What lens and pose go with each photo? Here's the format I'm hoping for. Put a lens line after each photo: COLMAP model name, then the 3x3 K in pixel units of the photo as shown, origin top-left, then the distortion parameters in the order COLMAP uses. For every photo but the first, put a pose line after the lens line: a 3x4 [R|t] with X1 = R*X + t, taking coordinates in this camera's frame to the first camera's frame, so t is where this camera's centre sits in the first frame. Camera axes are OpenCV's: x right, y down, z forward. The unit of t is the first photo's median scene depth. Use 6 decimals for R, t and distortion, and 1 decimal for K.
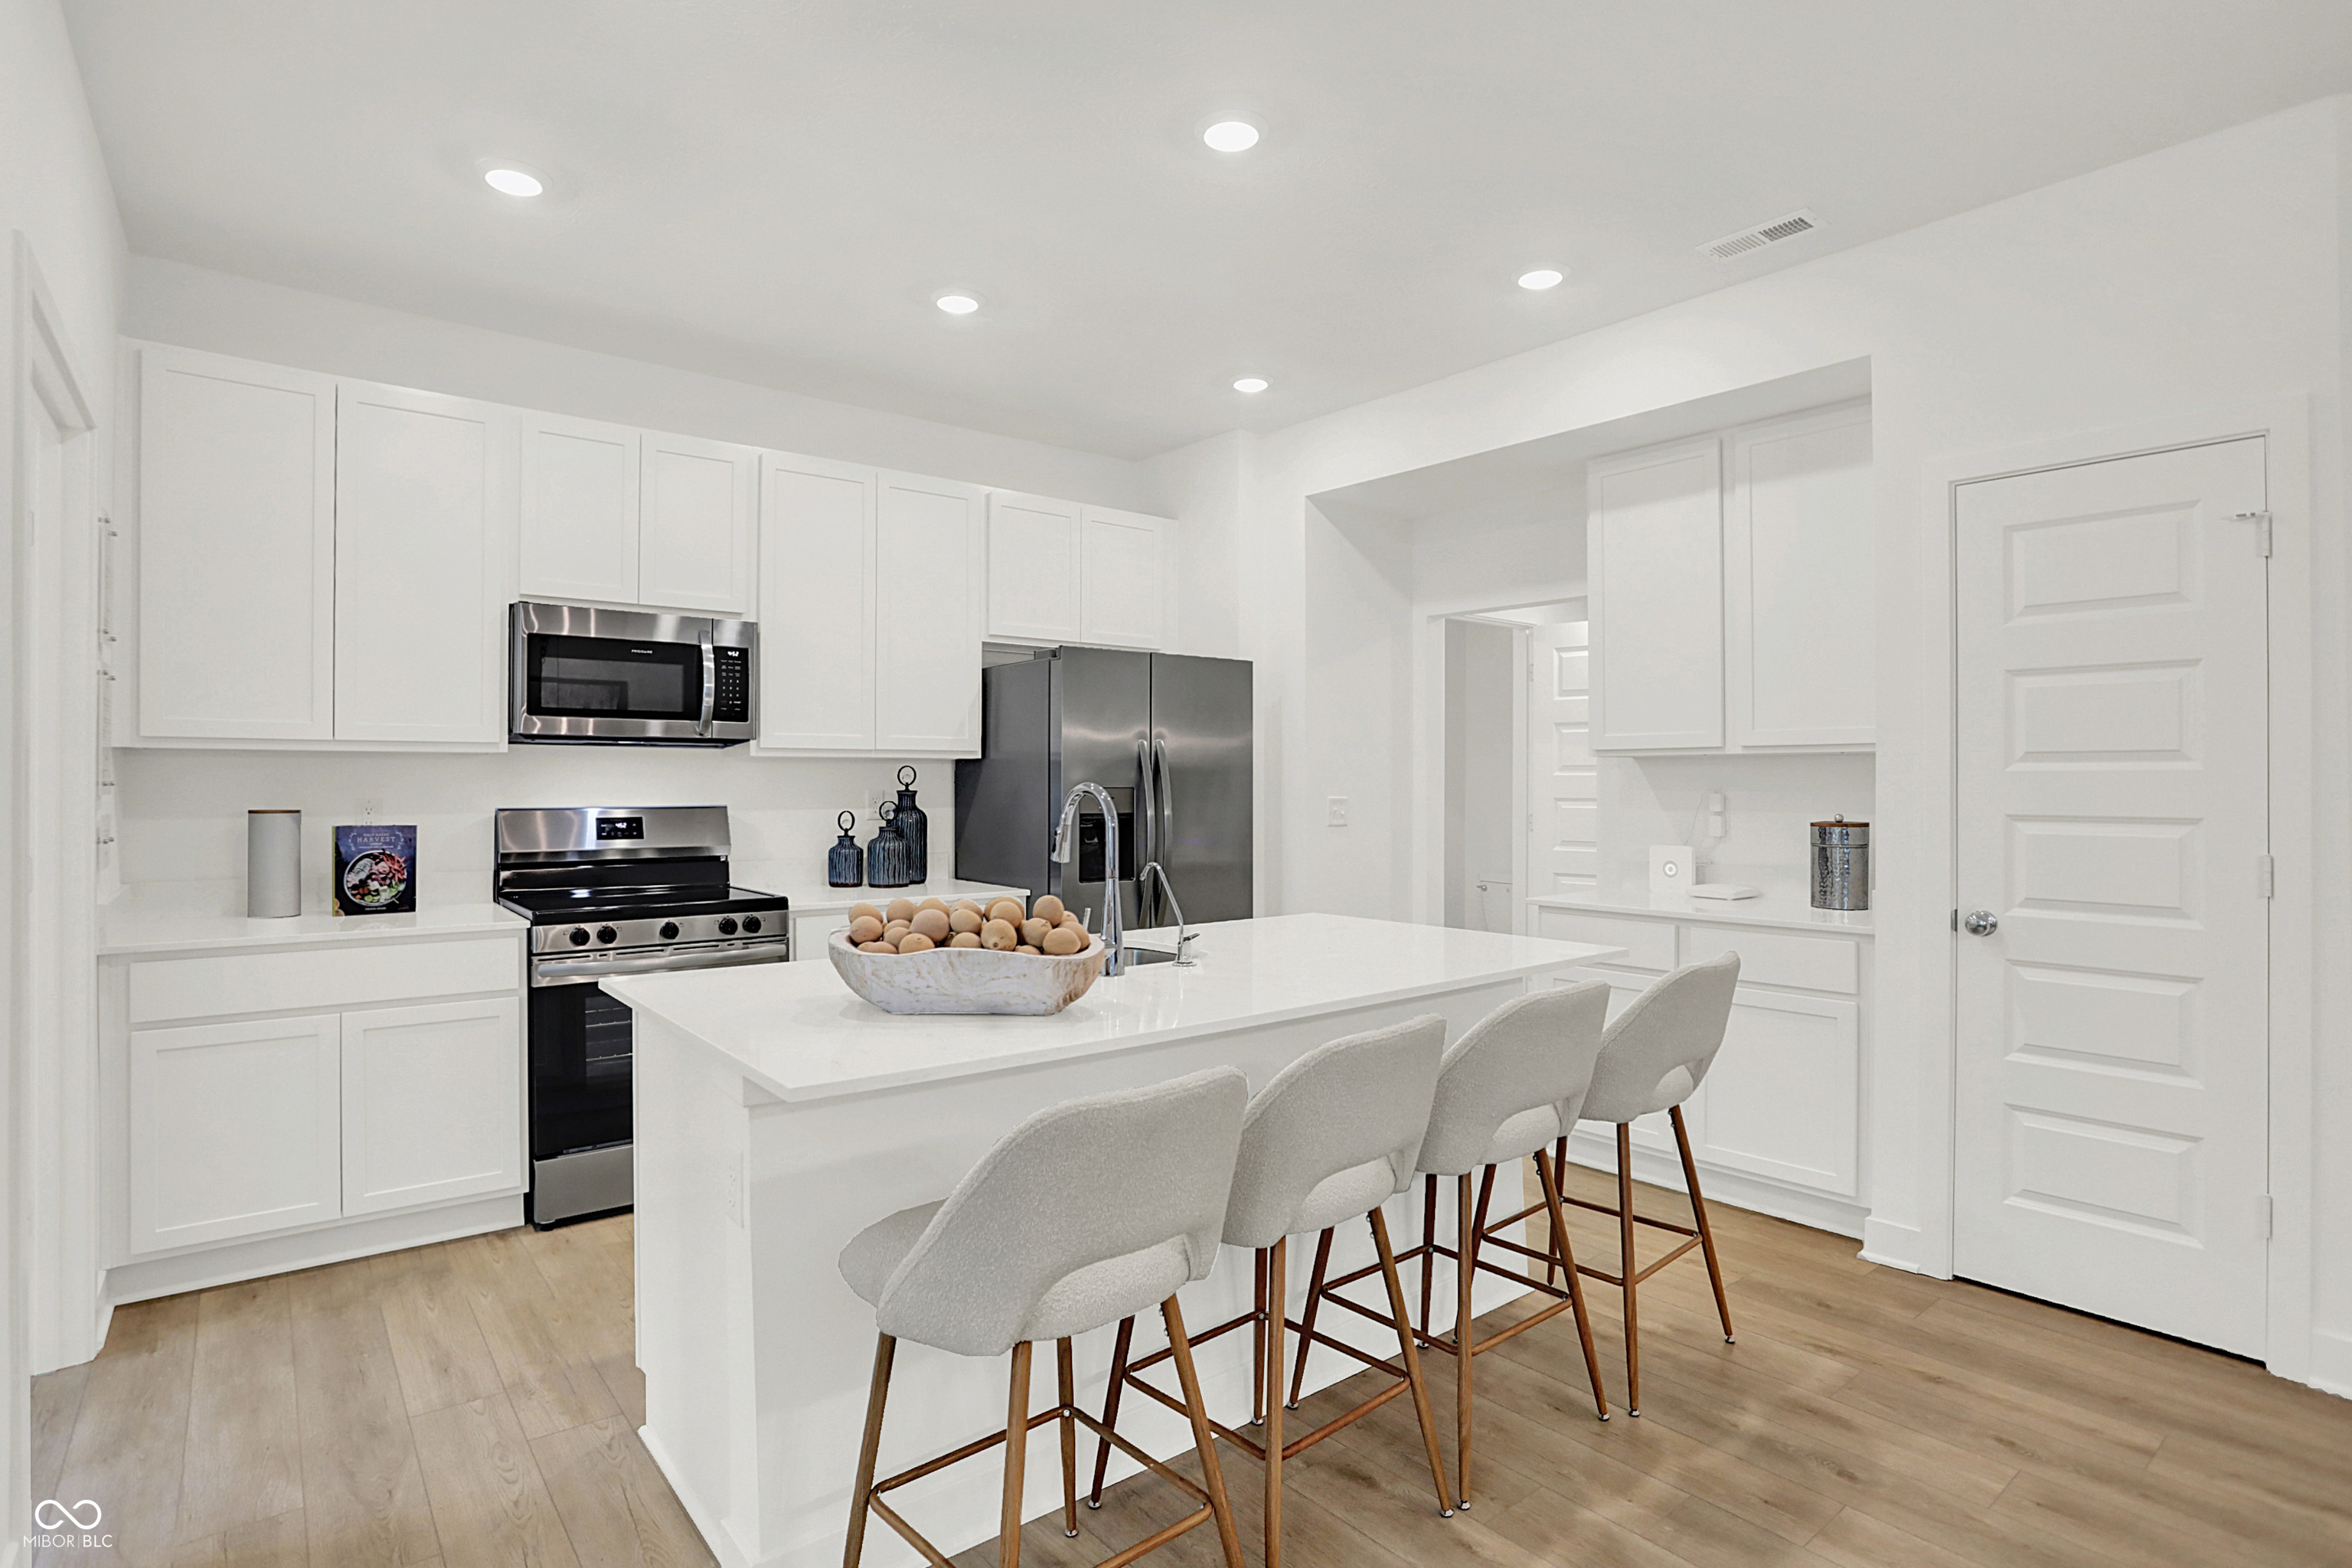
lens RADIAL K [[1195.4, 0, 1160.5], [0, 1195.4, 773.5], [0, 0, 1]] dist [-0.072619, 0.026401]
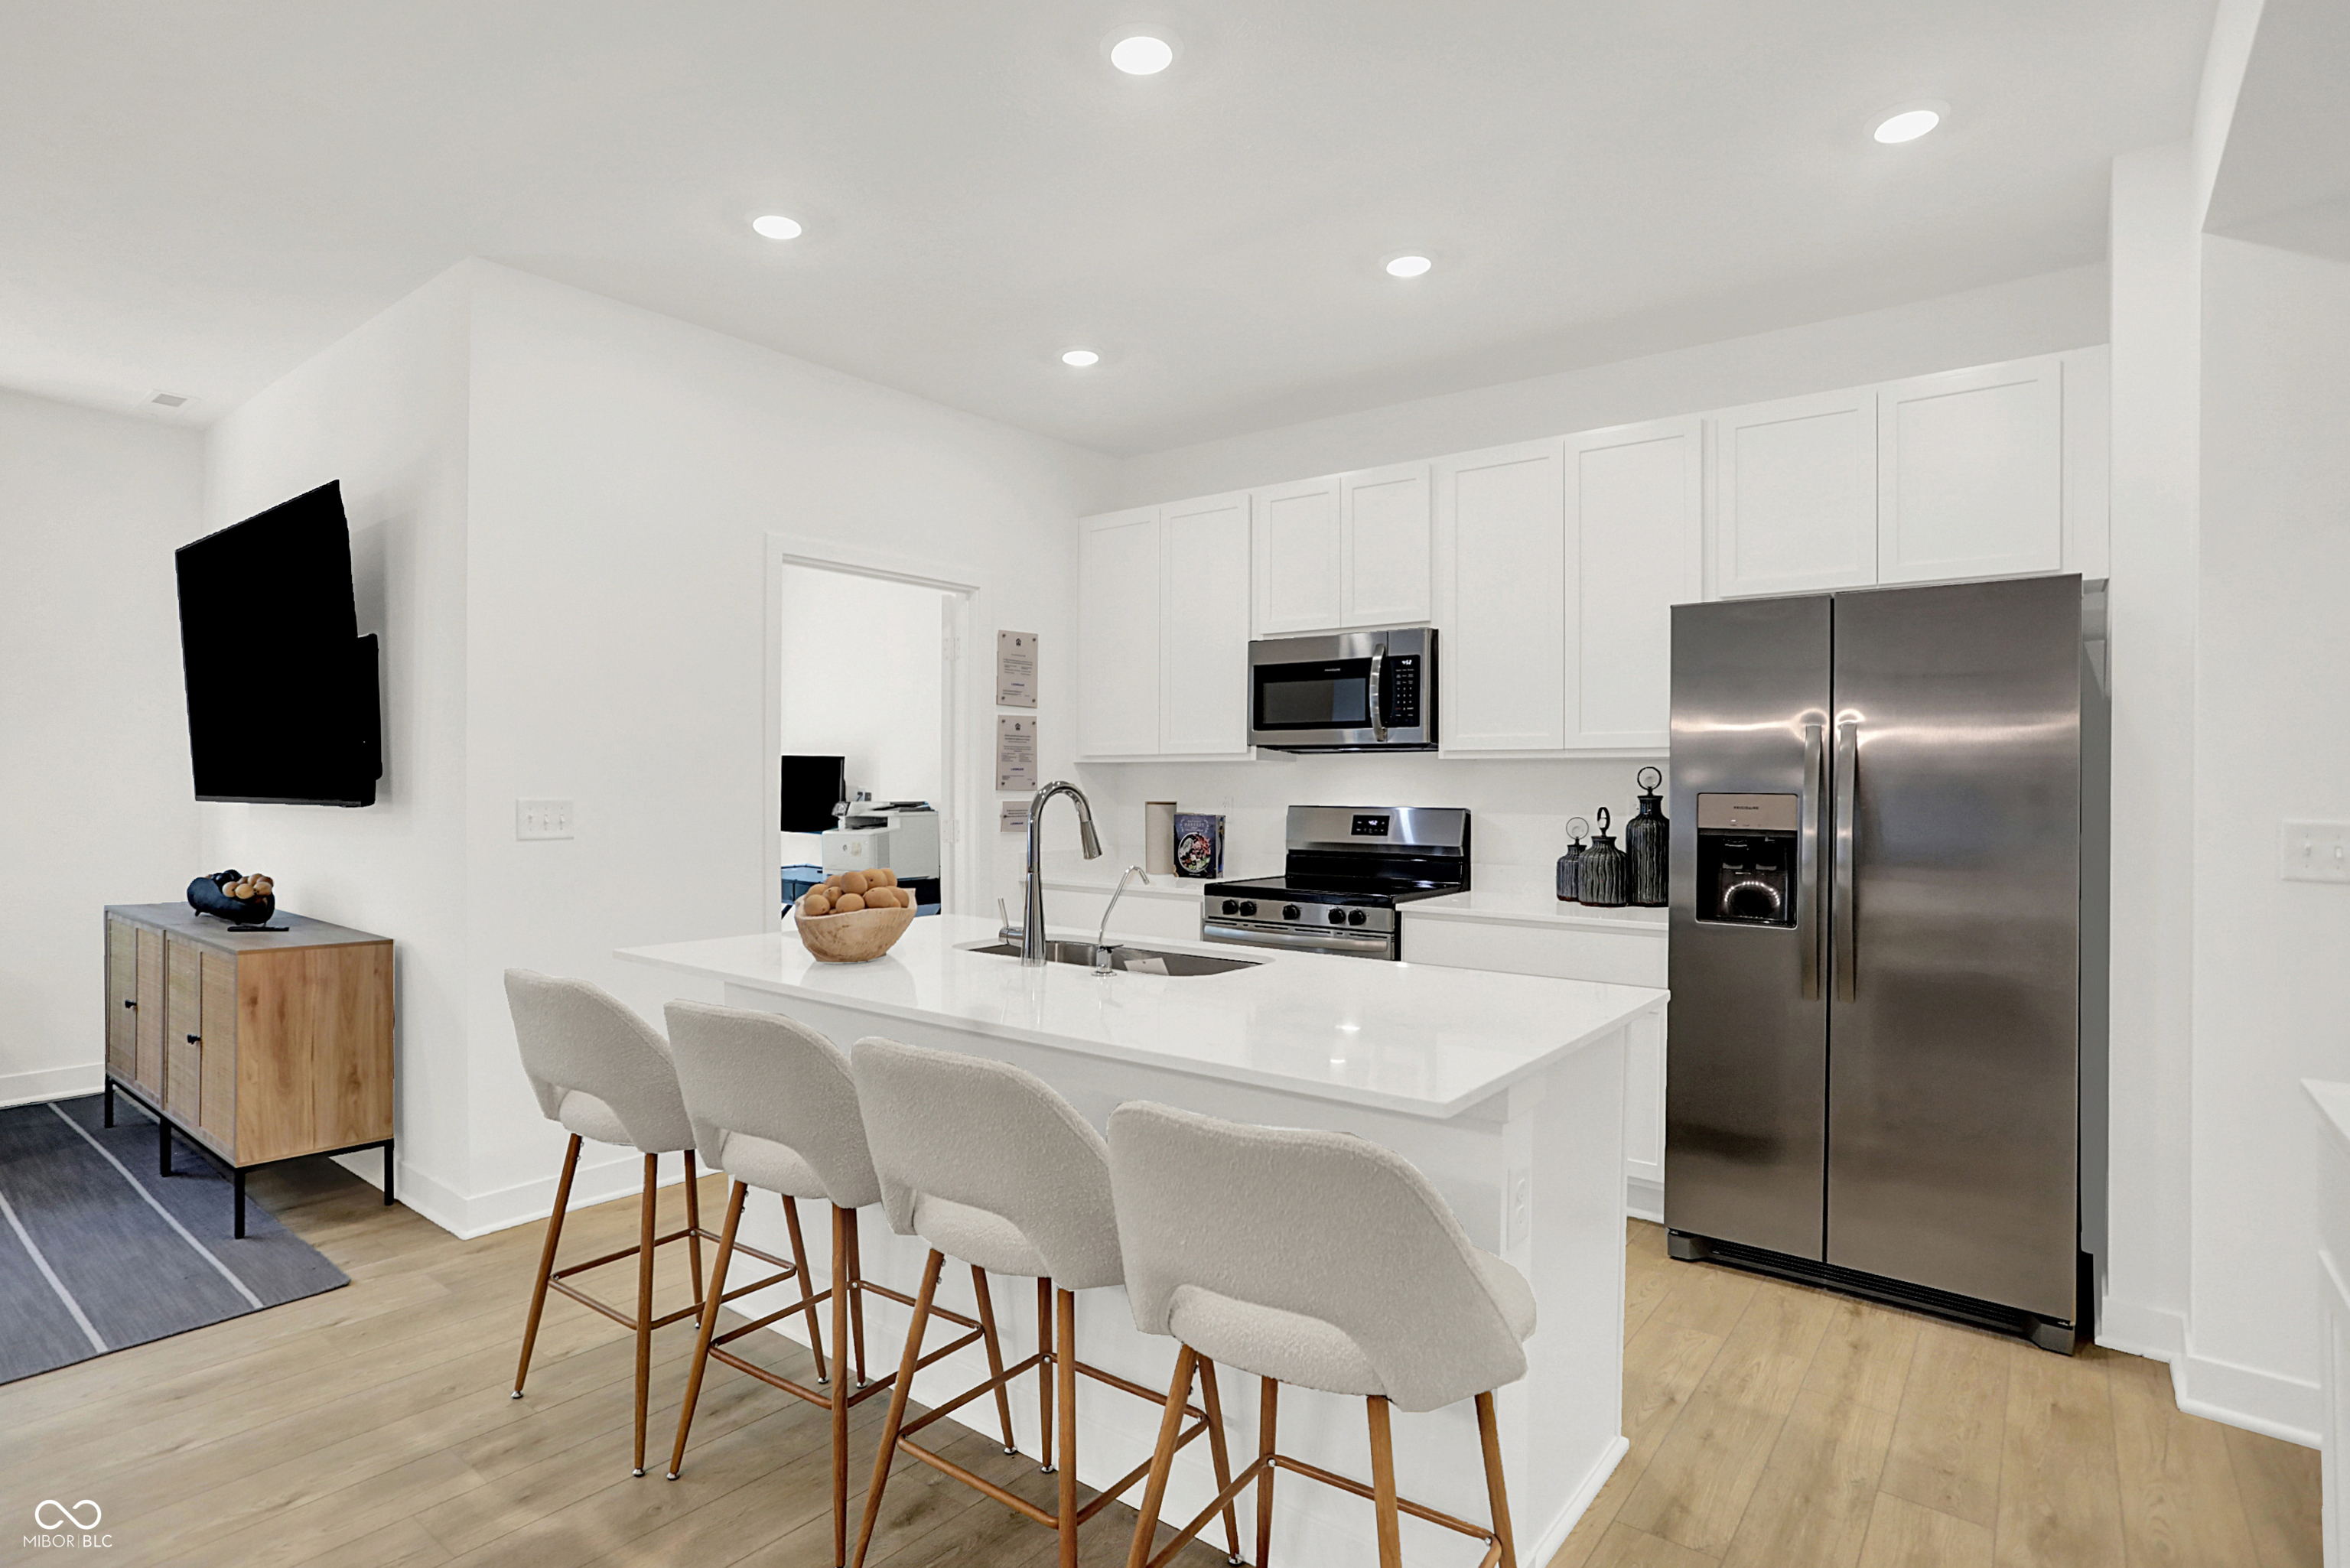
lens RADIAL K [[1209.8, 0, 1175.0], [0, 1209.8, 784.0], [0, 0, 1]] dist [-0.077357, 0.038588]
pose [[0.240835, -0.000461, -0.970566, 0.681475], [-0.001531, 0.999998, -0.000855, 0.008707], [0.970565, 0.001692, 0.240834, 0.590061]]
